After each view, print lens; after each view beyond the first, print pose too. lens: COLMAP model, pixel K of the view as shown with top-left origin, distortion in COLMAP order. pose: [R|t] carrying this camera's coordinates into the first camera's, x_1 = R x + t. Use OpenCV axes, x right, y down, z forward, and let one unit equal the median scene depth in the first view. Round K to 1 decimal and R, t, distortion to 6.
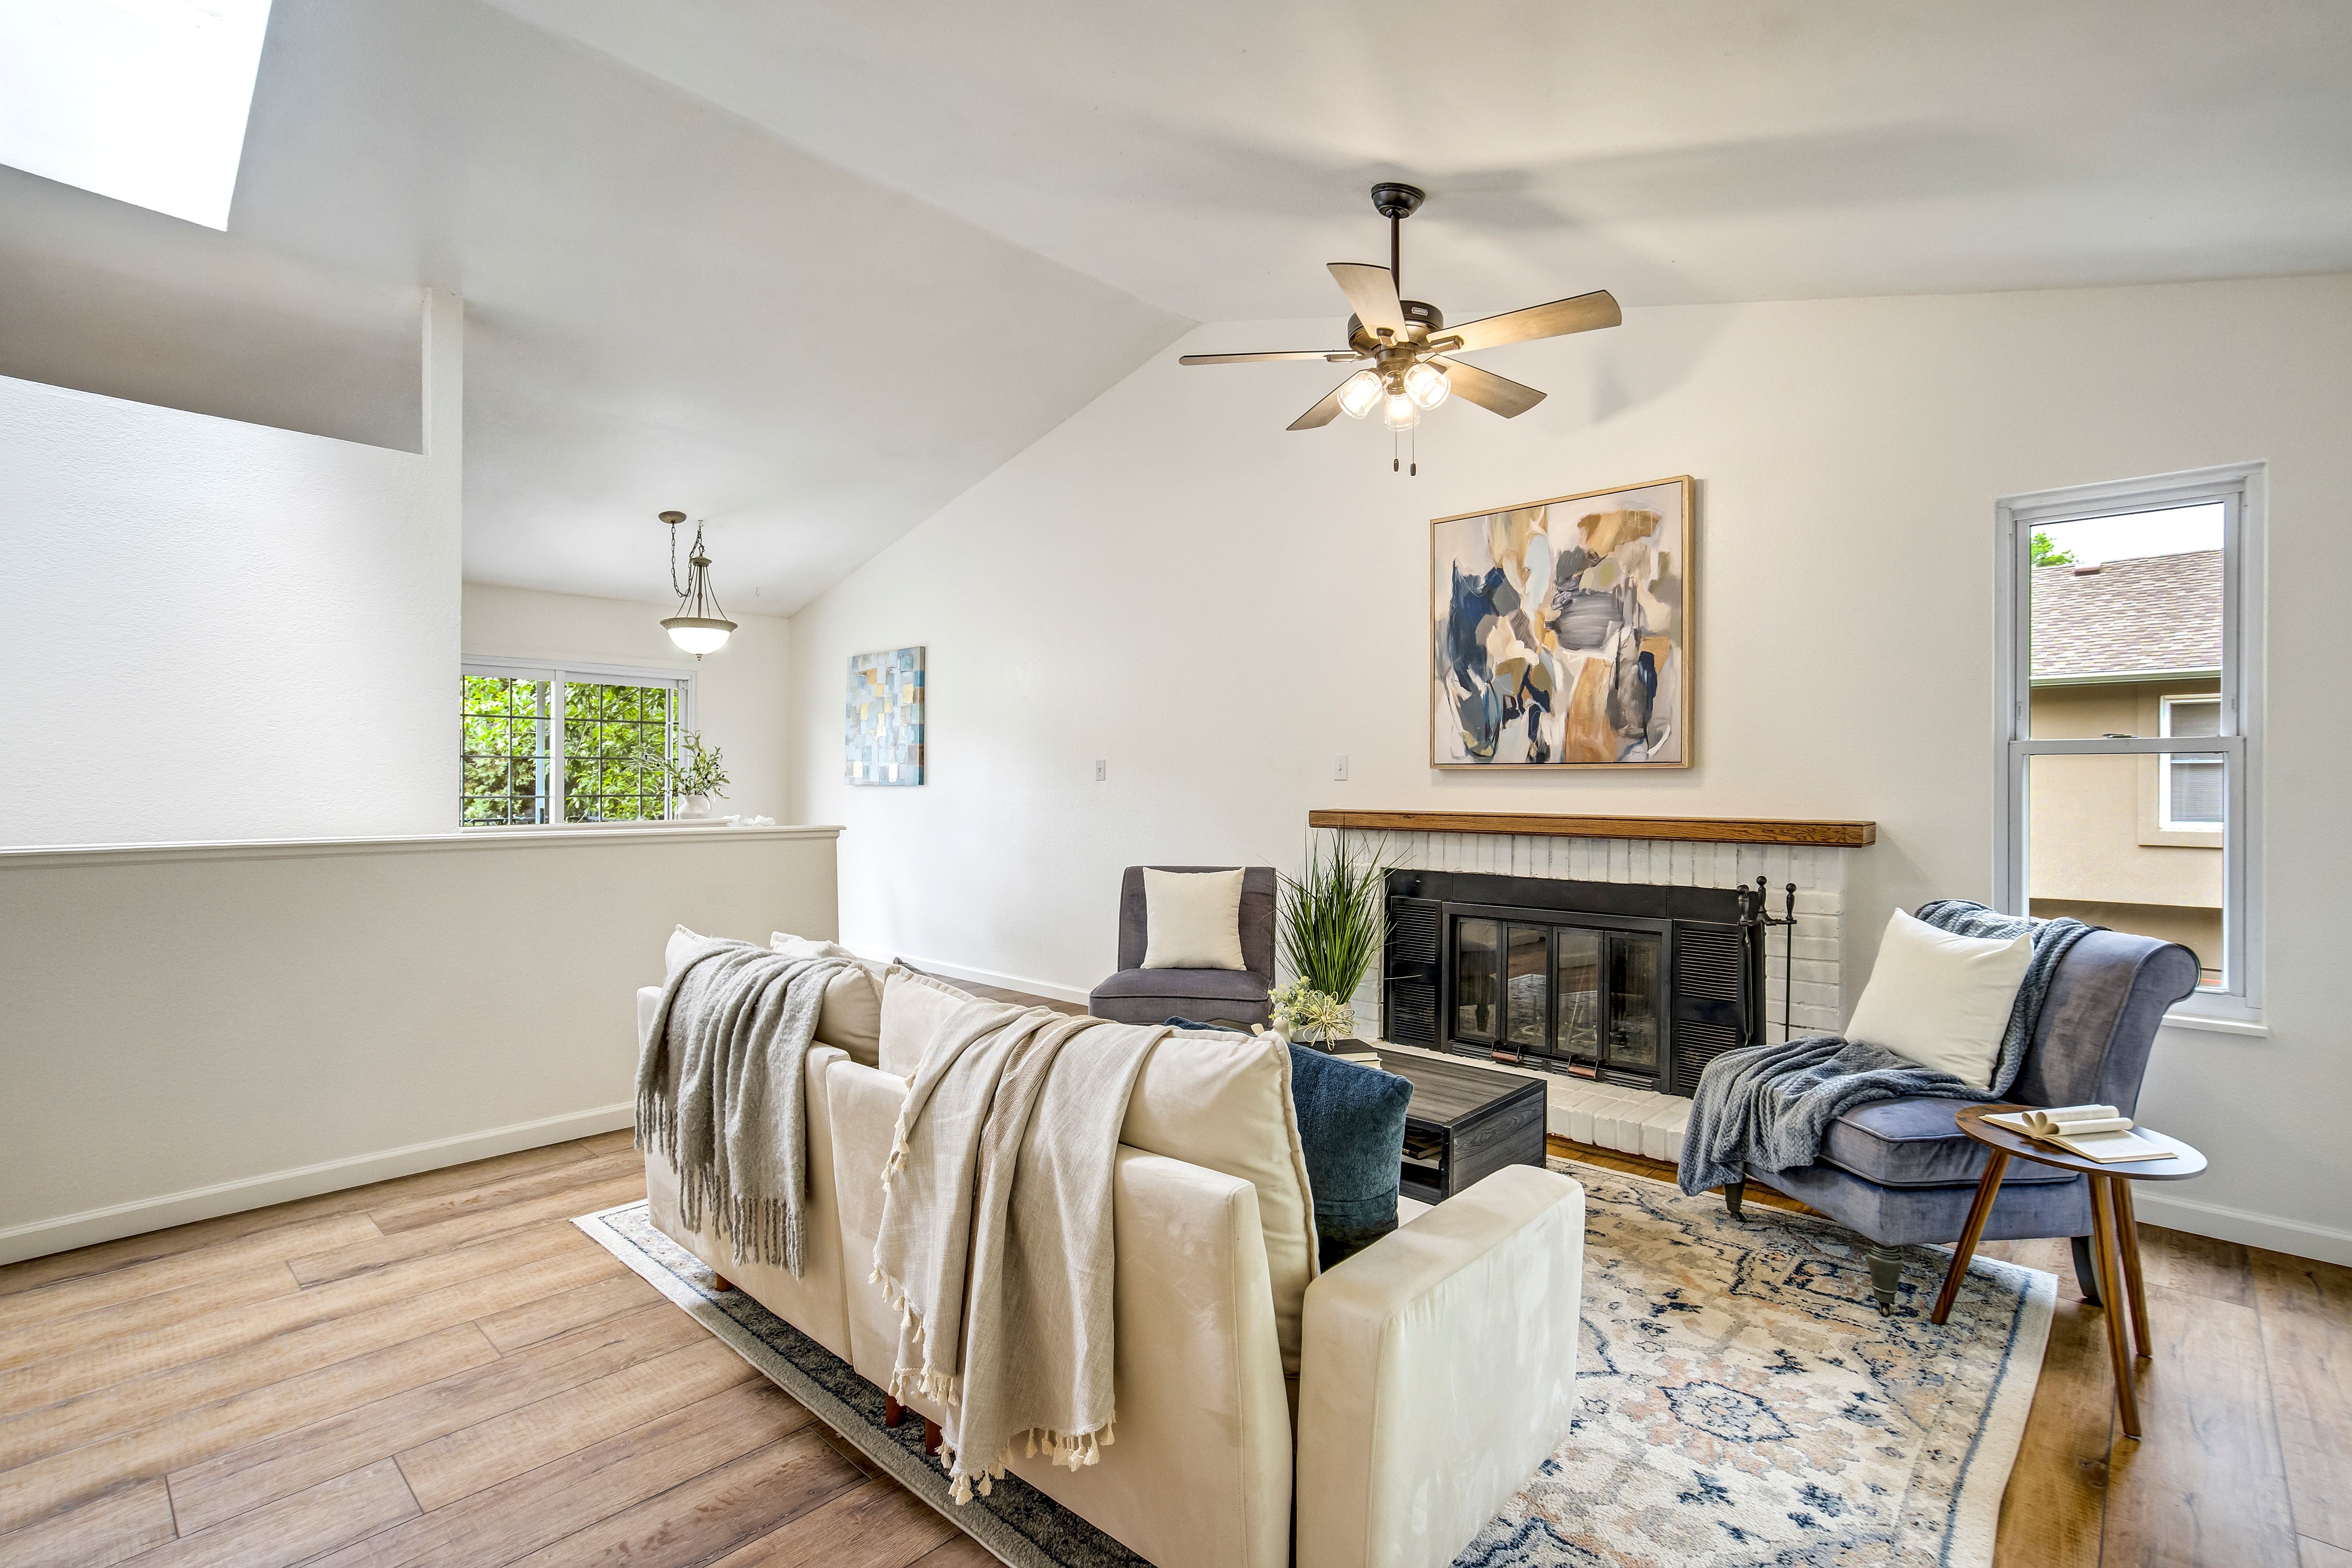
lens RADIAL K [[1091.5, 0, 1173.3], [0, 1091.5, 783.2], [0, 0, 1]] dist [-0.037387, 0.016112]
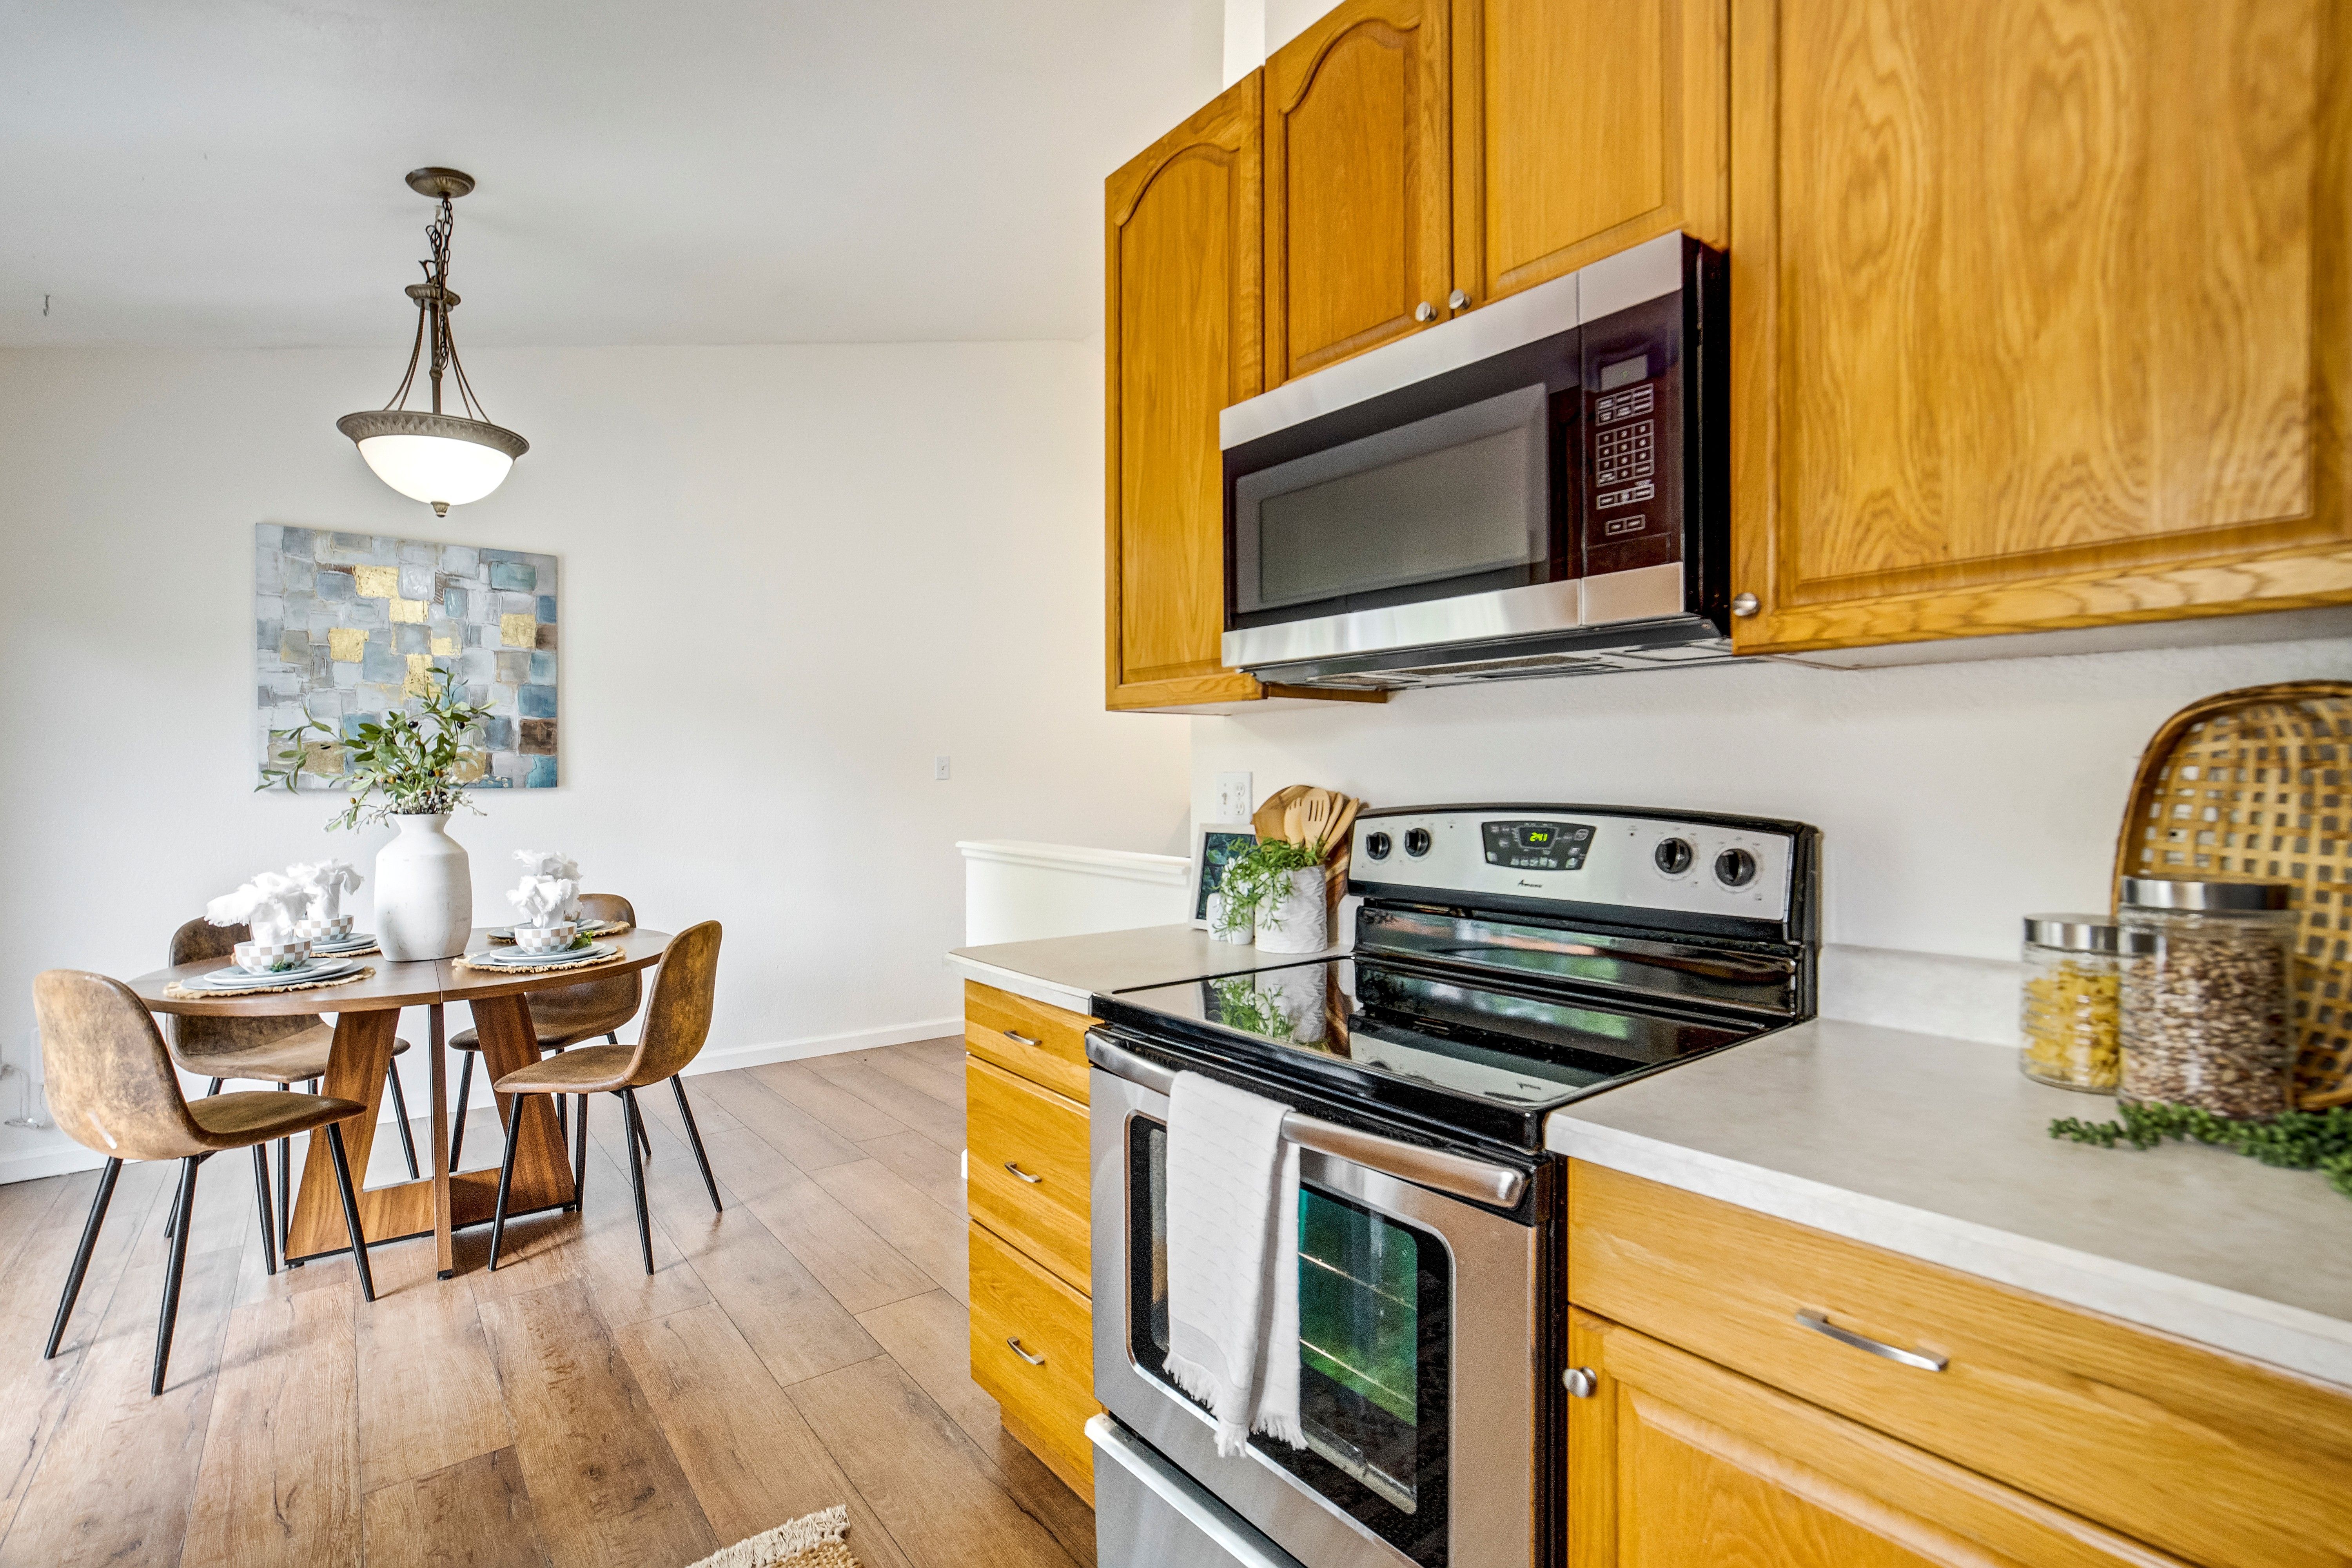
lens RADIAL K [[1091.5, 0, 1184.8], [0, 1091.5, 792.8], [0, 0, 1]] dist [-0.037387, 0.016112]
pose [[0.145153, -0.010485, 0.989354, -1.291409], [0.001745, 0.999945, 0.010341, -0.001677], [-0.989408, 0.000225, 0.145163, 0.959318]]
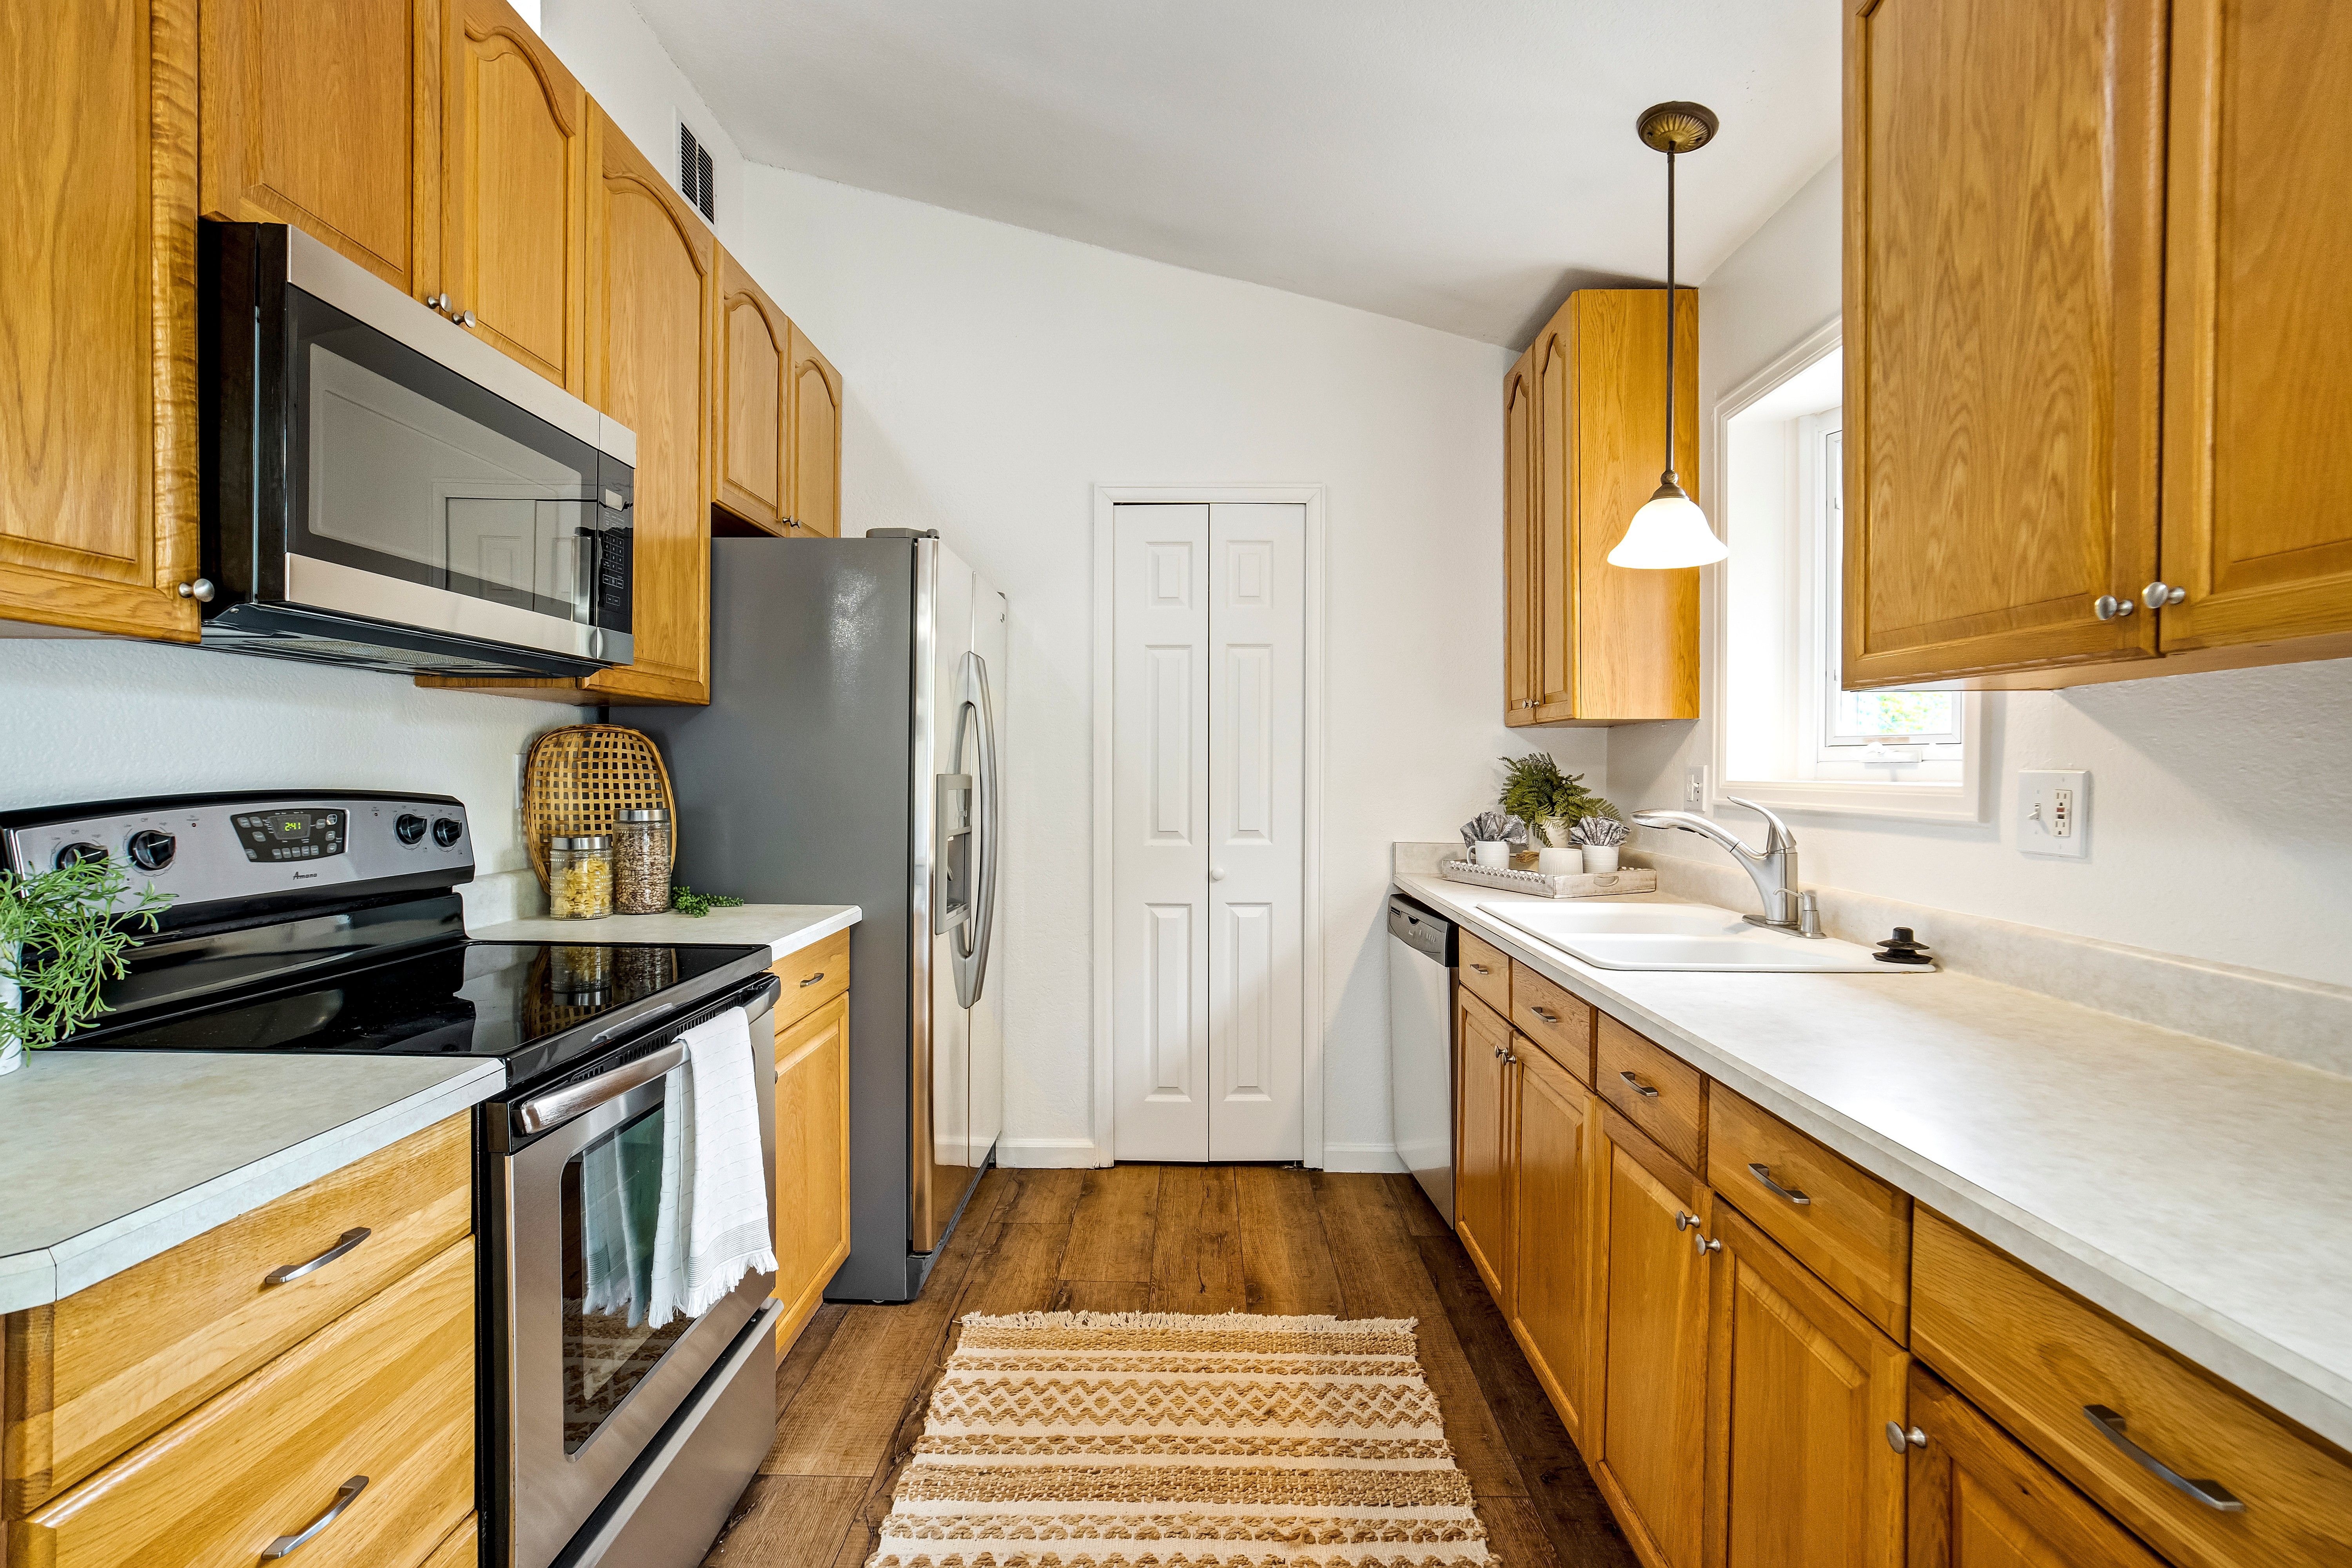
lens RADIAL K [[1091.5, 0, 1173.3], [0, 1091.5, 785.4], [0, 0, 1]] dist [-0.037387, 0.016112]
pose [[-0.752975, 0.008130, -0.657998, -0.852198], [-0.004229, 0.999843, 0.017194, -0.002821], [0.658035, 0.015730, -0.752823, 1.379399]]
